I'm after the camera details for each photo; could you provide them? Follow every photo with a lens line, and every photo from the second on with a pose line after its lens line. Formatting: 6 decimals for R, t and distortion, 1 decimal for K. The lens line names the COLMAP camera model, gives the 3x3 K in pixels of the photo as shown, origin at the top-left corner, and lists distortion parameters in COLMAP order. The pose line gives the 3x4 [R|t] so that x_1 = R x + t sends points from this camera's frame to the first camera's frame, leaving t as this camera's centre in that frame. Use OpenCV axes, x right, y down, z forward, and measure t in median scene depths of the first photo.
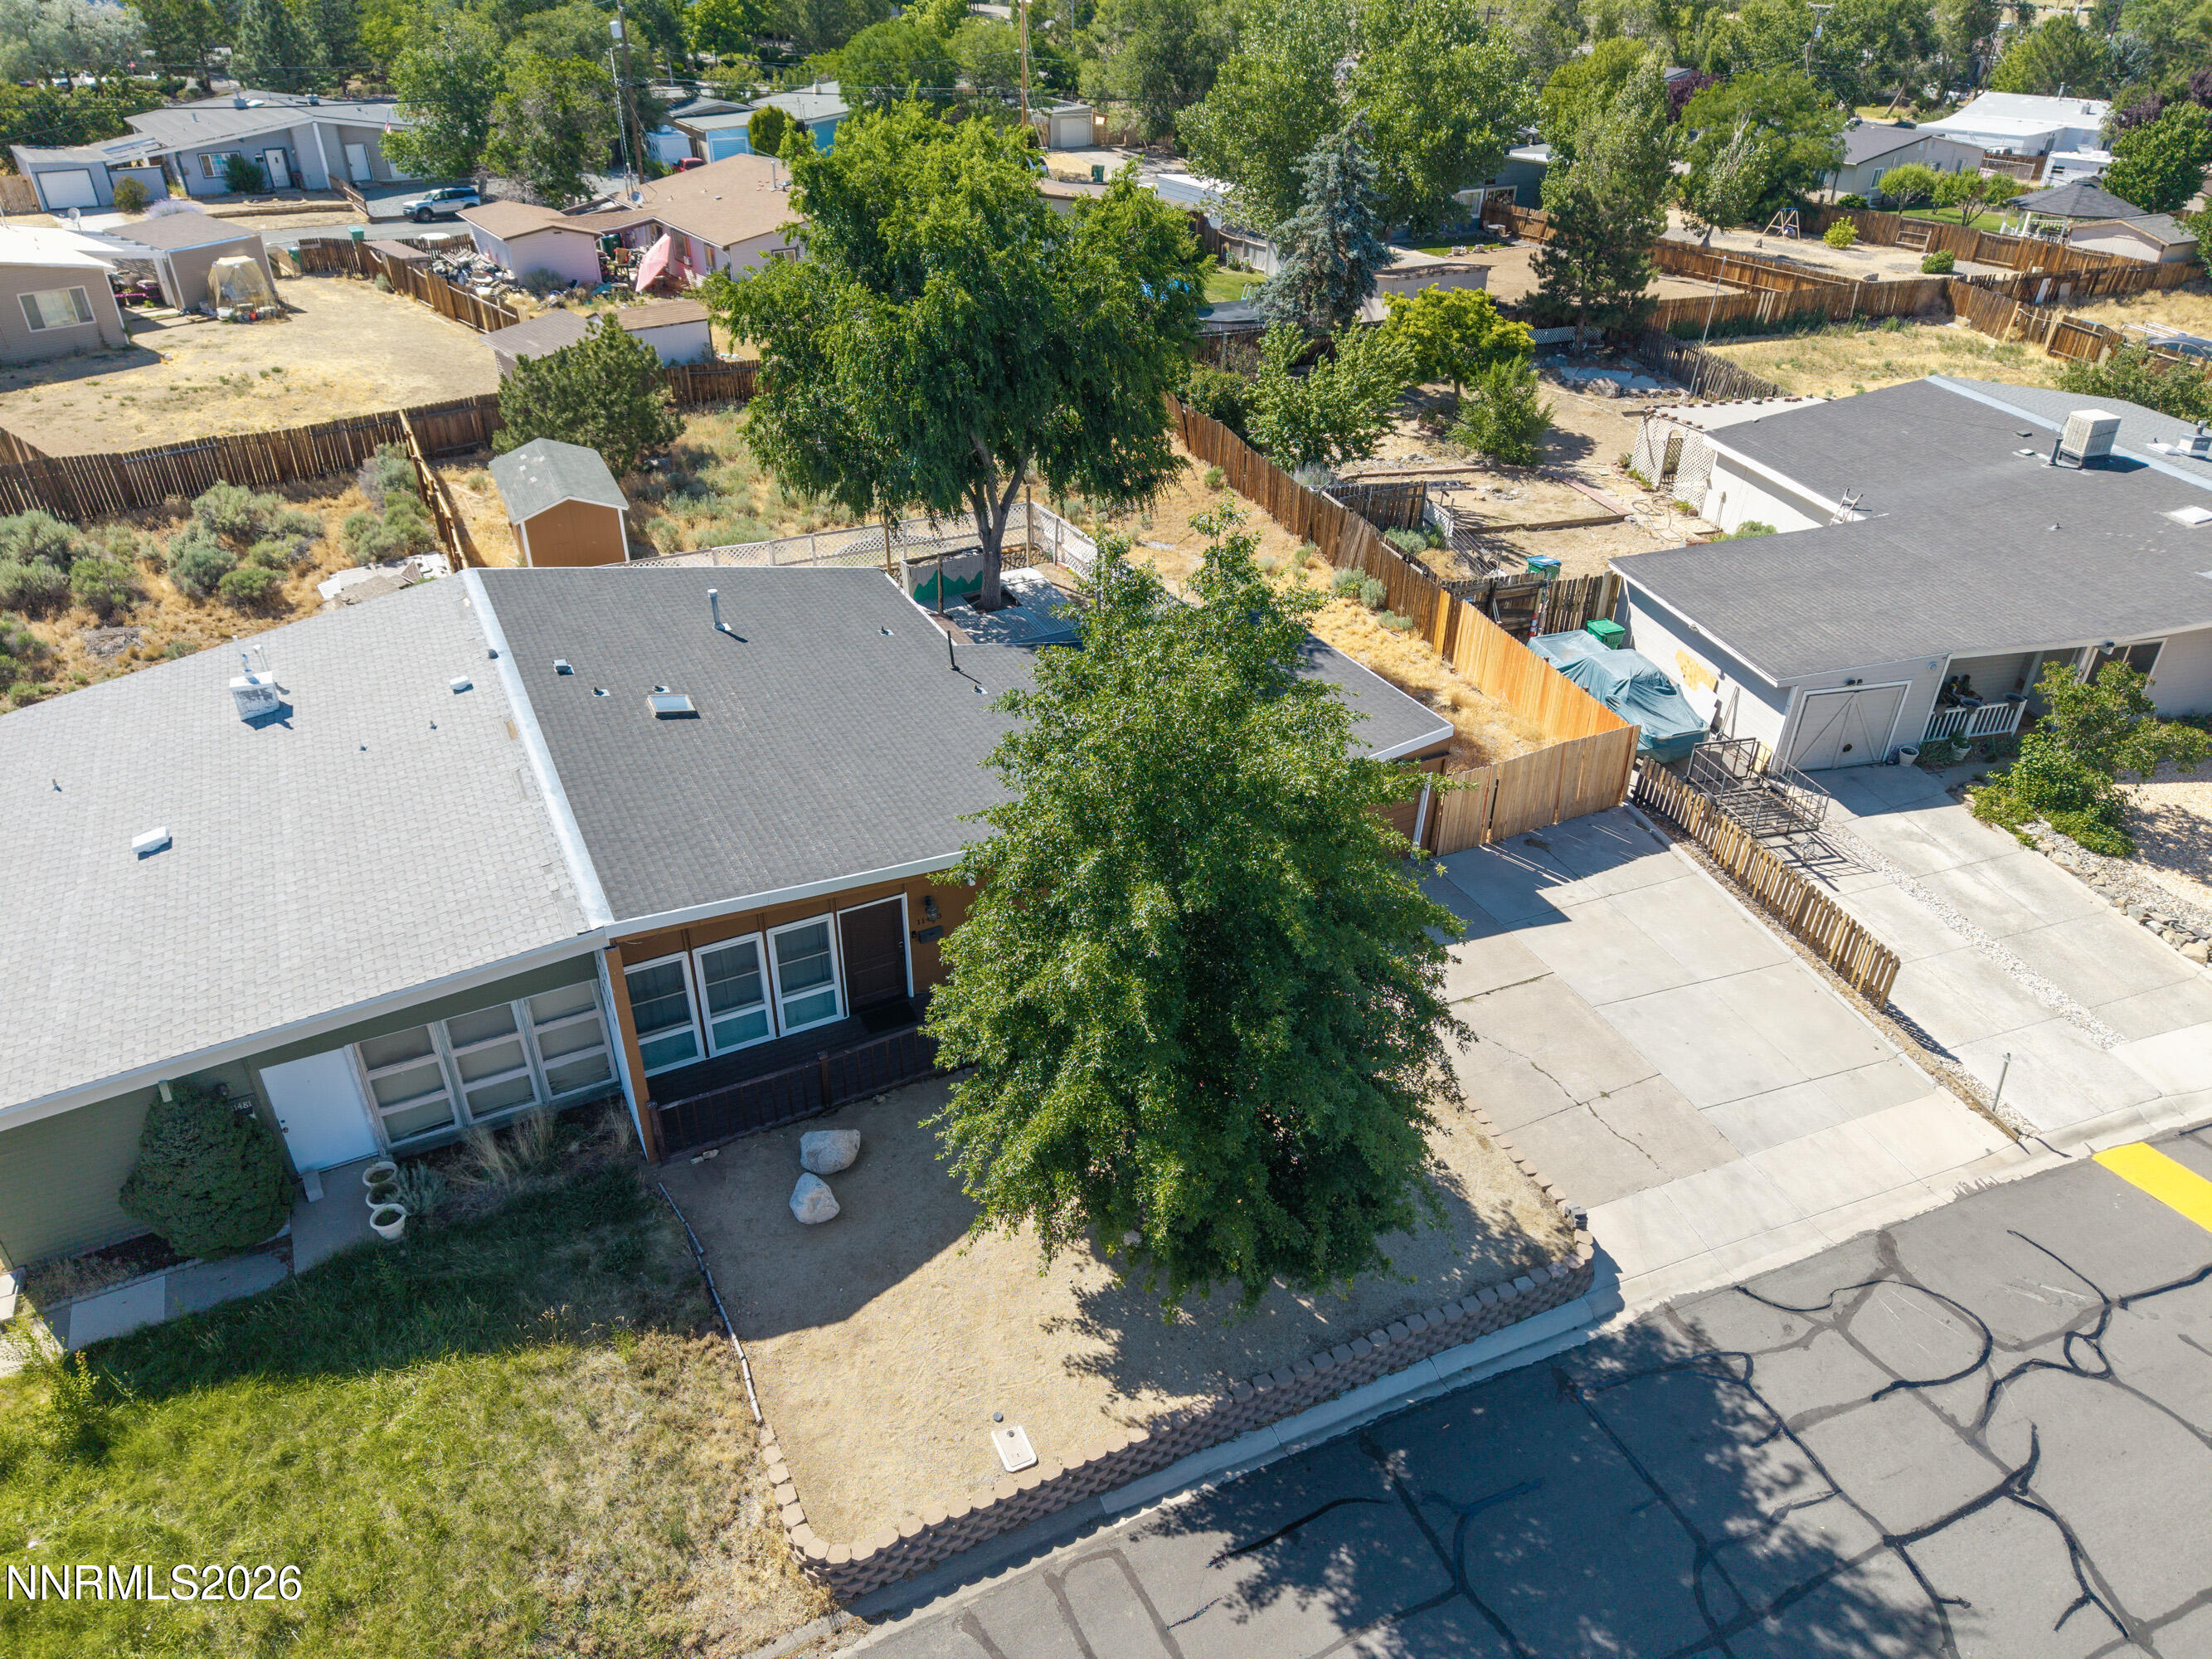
lens RADIAL K [[1460.5, 0, 1092.4], [0, 1460.5, 837.7], [0, 0, 1]] dist [0.009983, 0.003160]
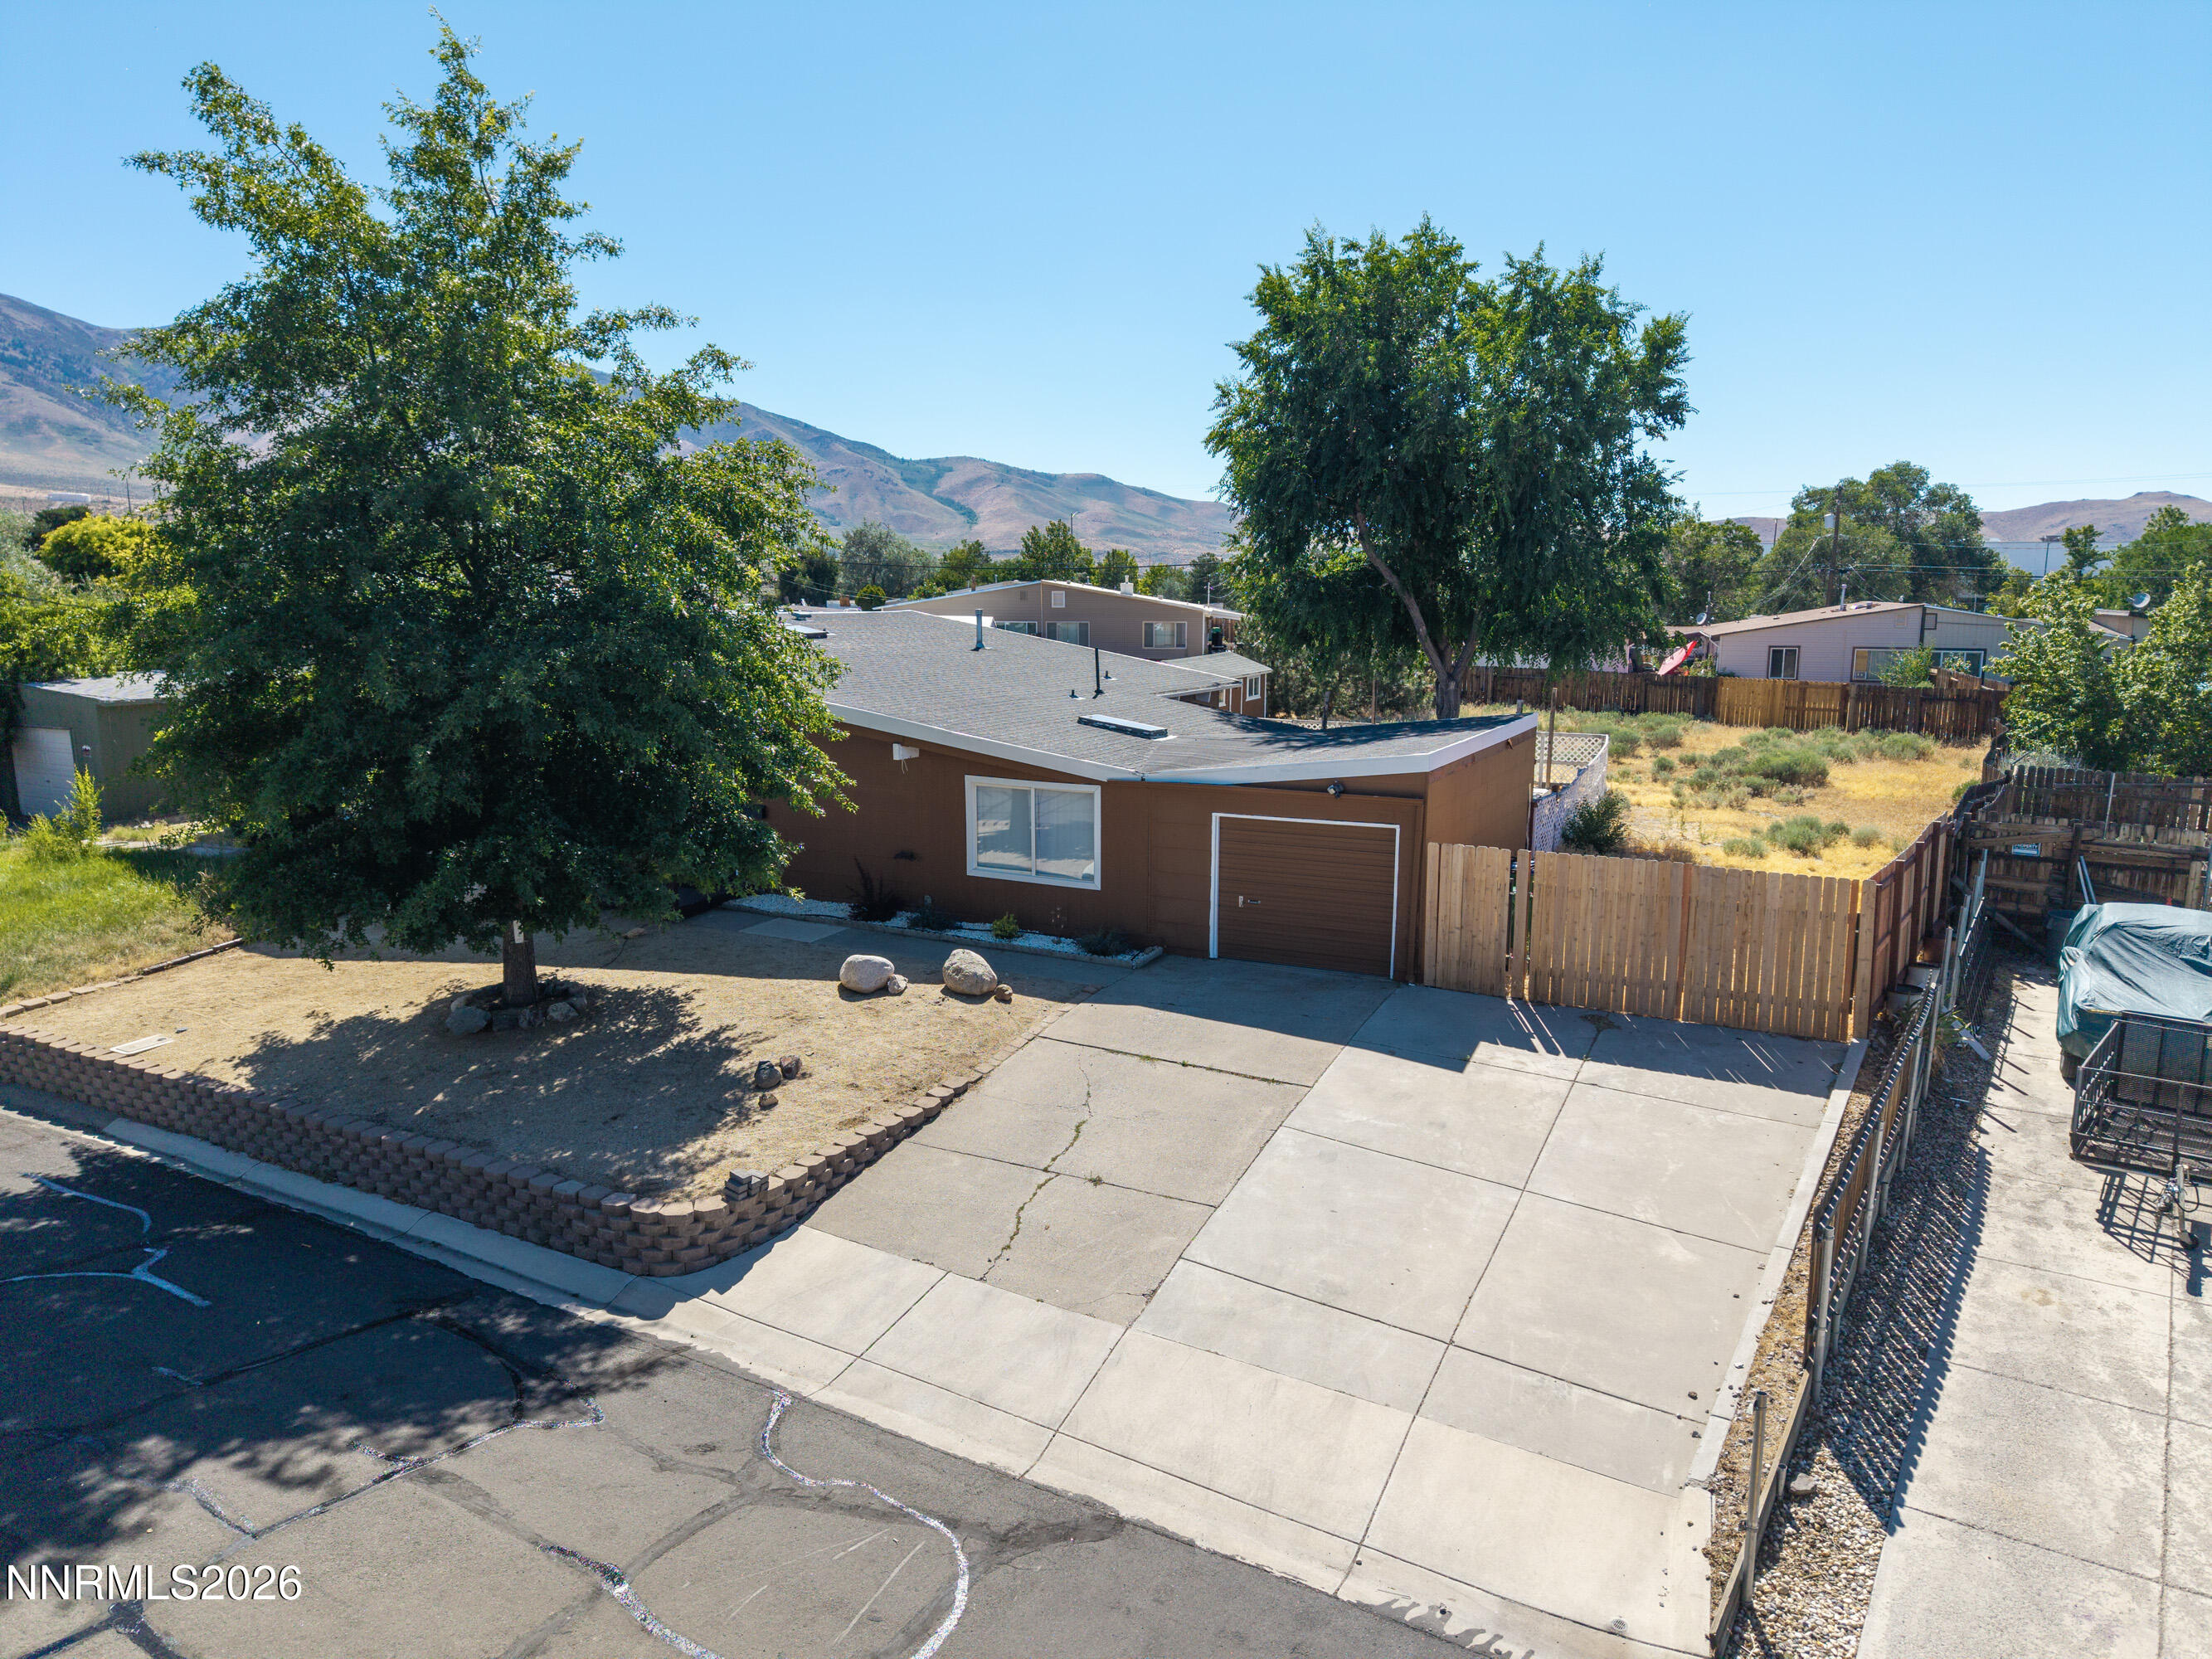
lens RADIAL K [[1477.4, 0, 1107.0], [0, 1477.4, 823.5], [0, 0, 1]] dist [0.028666, -0.027871]
pose [[0.603142, 0.121510, -0.788324, 0.661649], [-0.427661, 0.883526, -0.191016, 0.134936], [0.673295, 0.452345, 0.584857, 0.505983]]
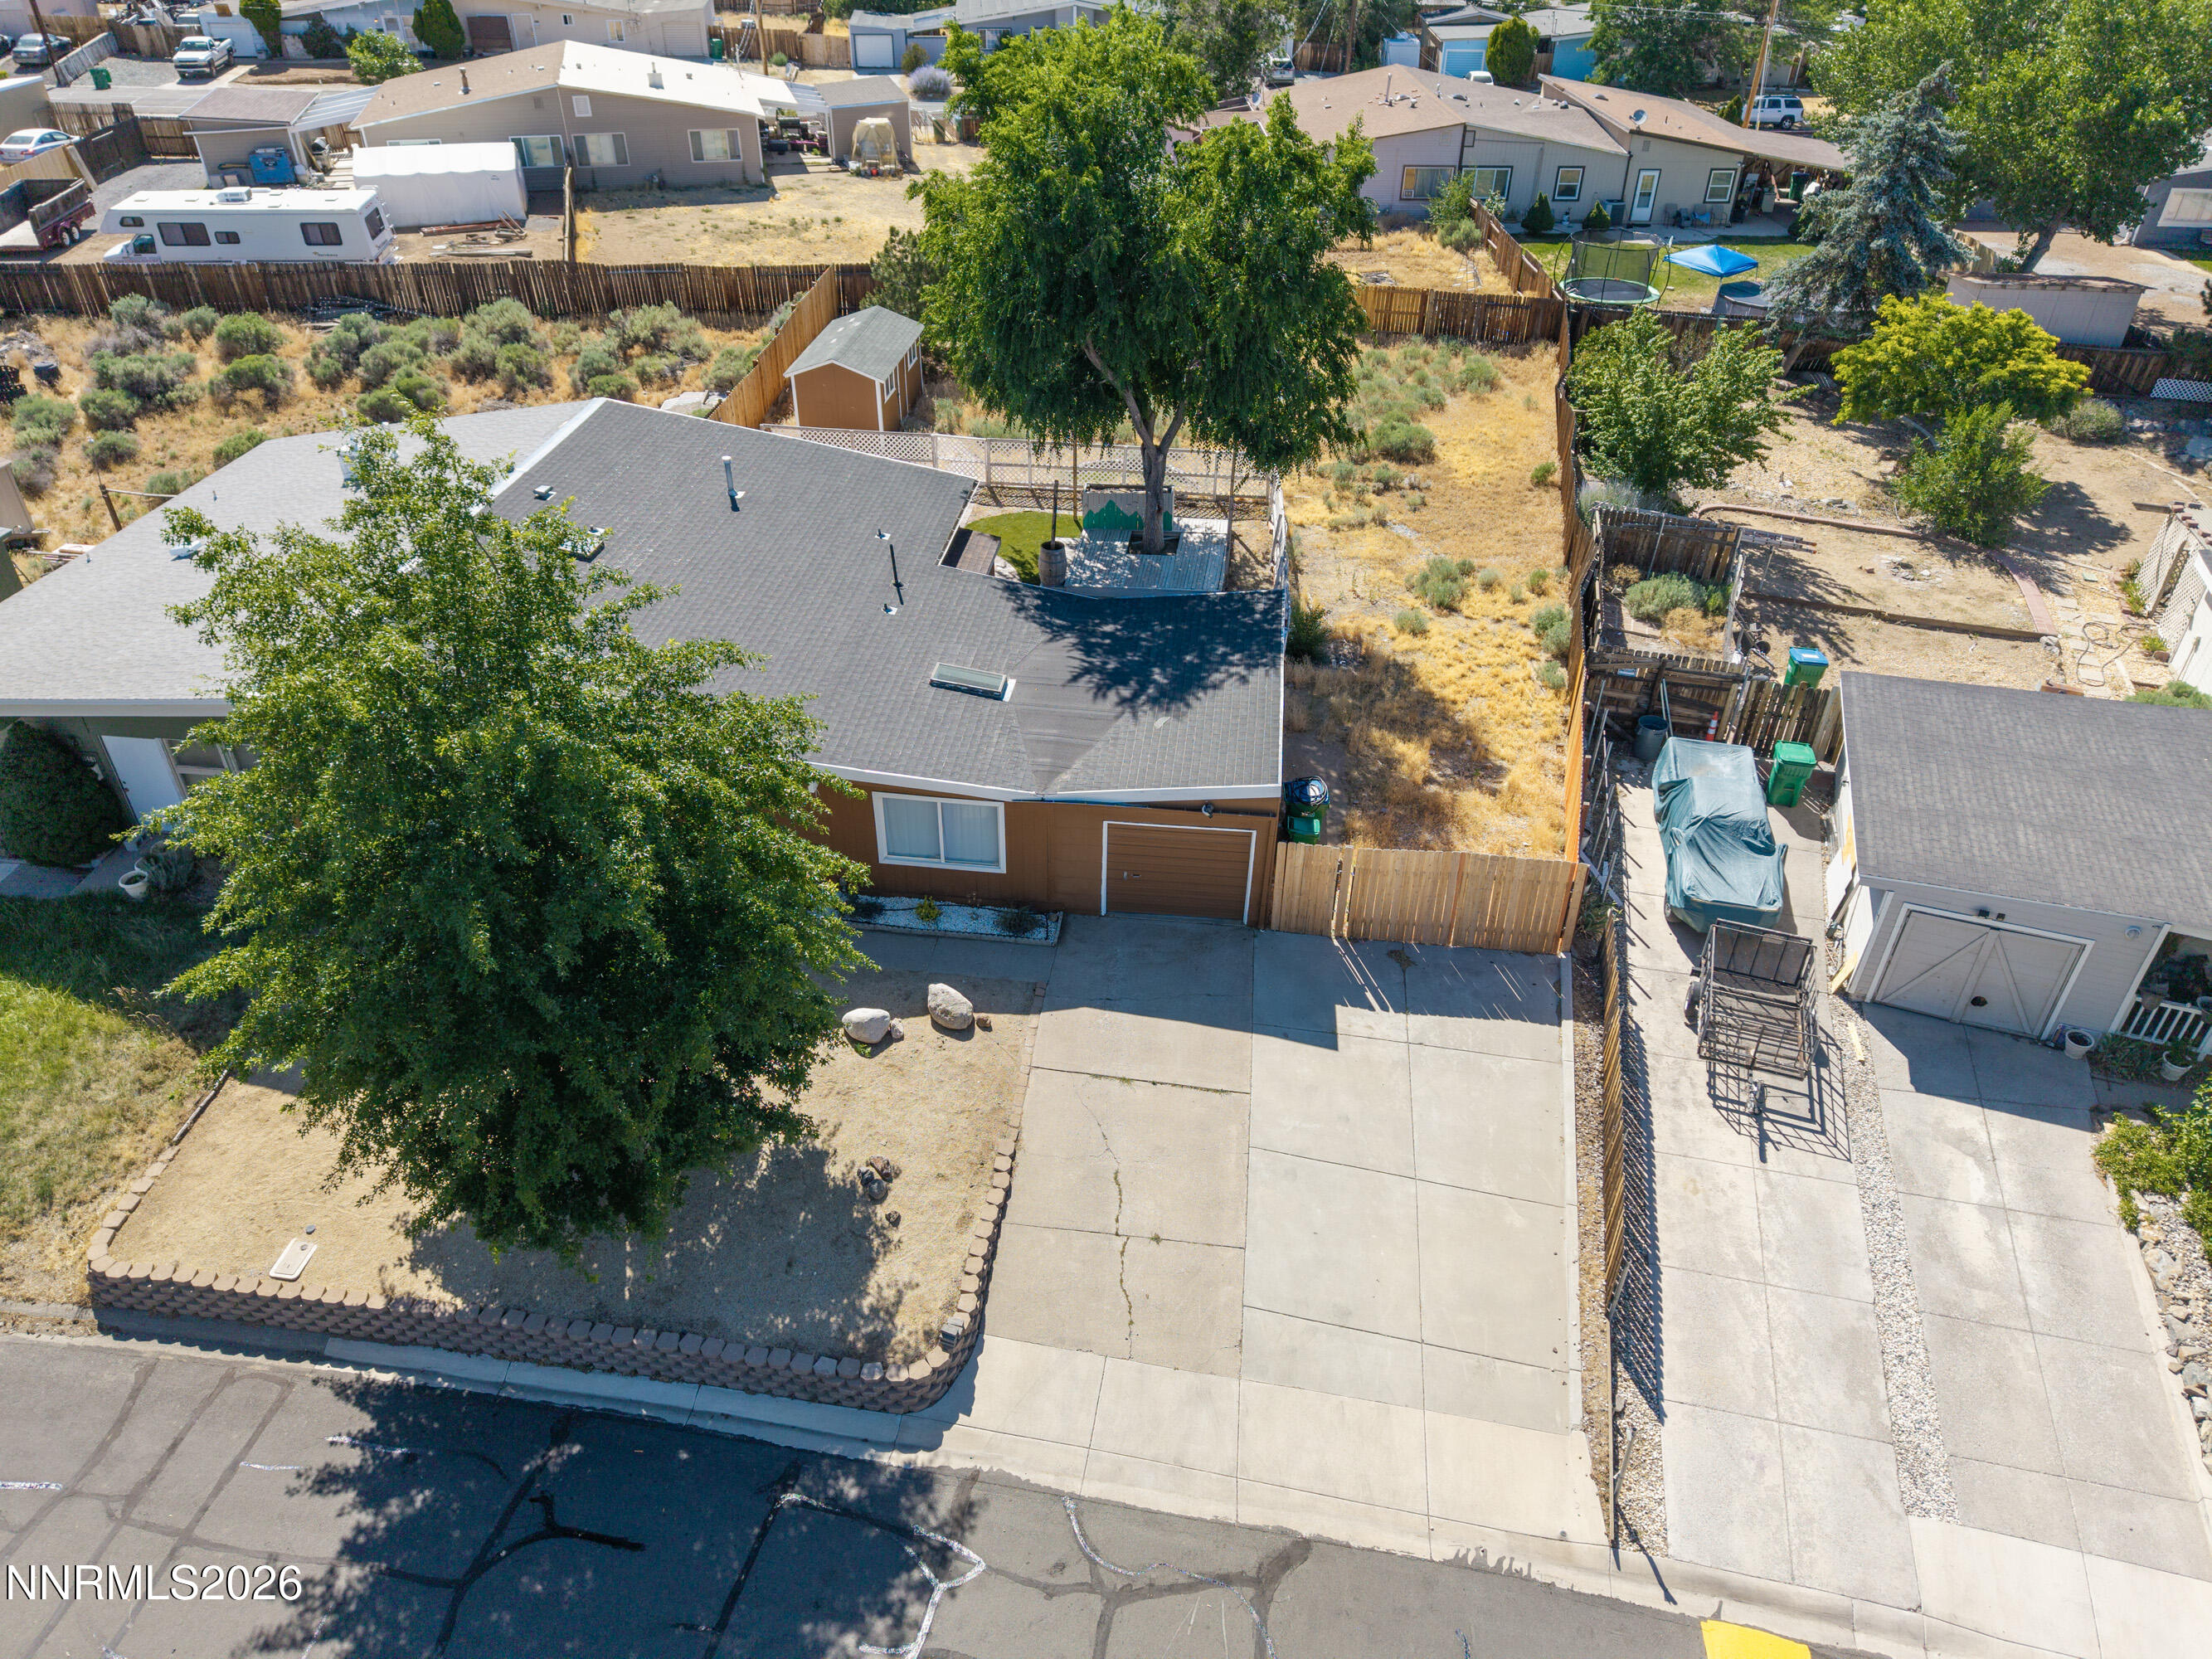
lens RADIAL K [[1477.4, 0, 1107.0], [0, 1477.4, 823.5], [0, 0, 1]] dist [0.028666, -0.027871]
pose [[0.840338, 0.308865, -0.445460, 0.529830], [-0.293159, 0.950192, 0.105797, -0.111672], [0.455950, 0.041685, 0.889029, 0.184113]]
